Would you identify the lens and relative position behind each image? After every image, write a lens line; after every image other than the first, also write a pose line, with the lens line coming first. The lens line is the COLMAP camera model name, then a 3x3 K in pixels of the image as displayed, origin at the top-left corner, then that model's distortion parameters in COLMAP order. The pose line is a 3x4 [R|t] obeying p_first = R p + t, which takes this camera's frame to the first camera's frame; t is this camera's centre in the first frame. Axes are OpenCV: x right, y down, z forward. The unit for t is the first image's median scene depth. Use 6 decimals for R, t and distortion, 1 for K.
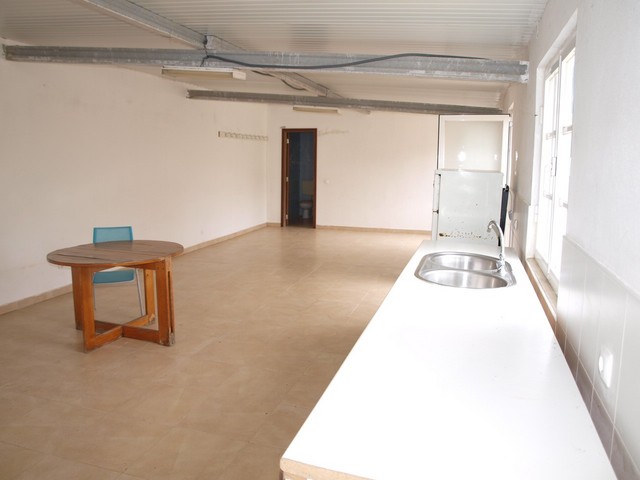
lens RADIAL K [[511.0, 0, 309.6], [0, 511.0, 227.0], [0, 0, 1]] dist [-0.109671, 0.070785]
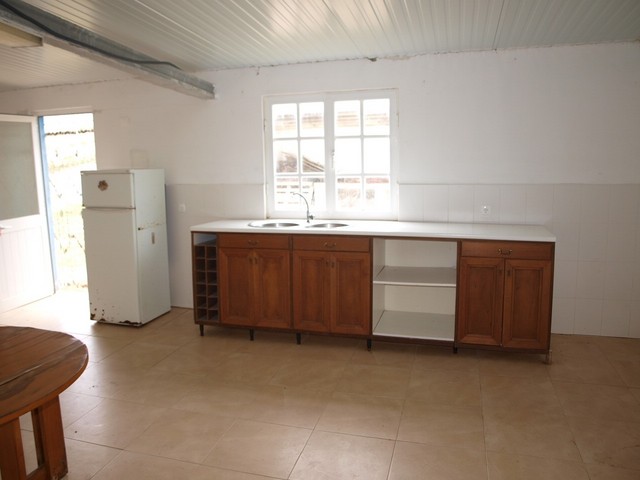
lens RADIAL K [[511.0, 0, 309.6], [0, 511.0, 227.0], [0, 0, 1]] dist [-0.109671, 0.070785]
pose [[-0.024905, -0.158364, 0.987067, -0.918148], [0.158750, 0.974218, 0.160308, -0.117065], [-0.987005, 0.160689, 0.000878, 0.726552]]
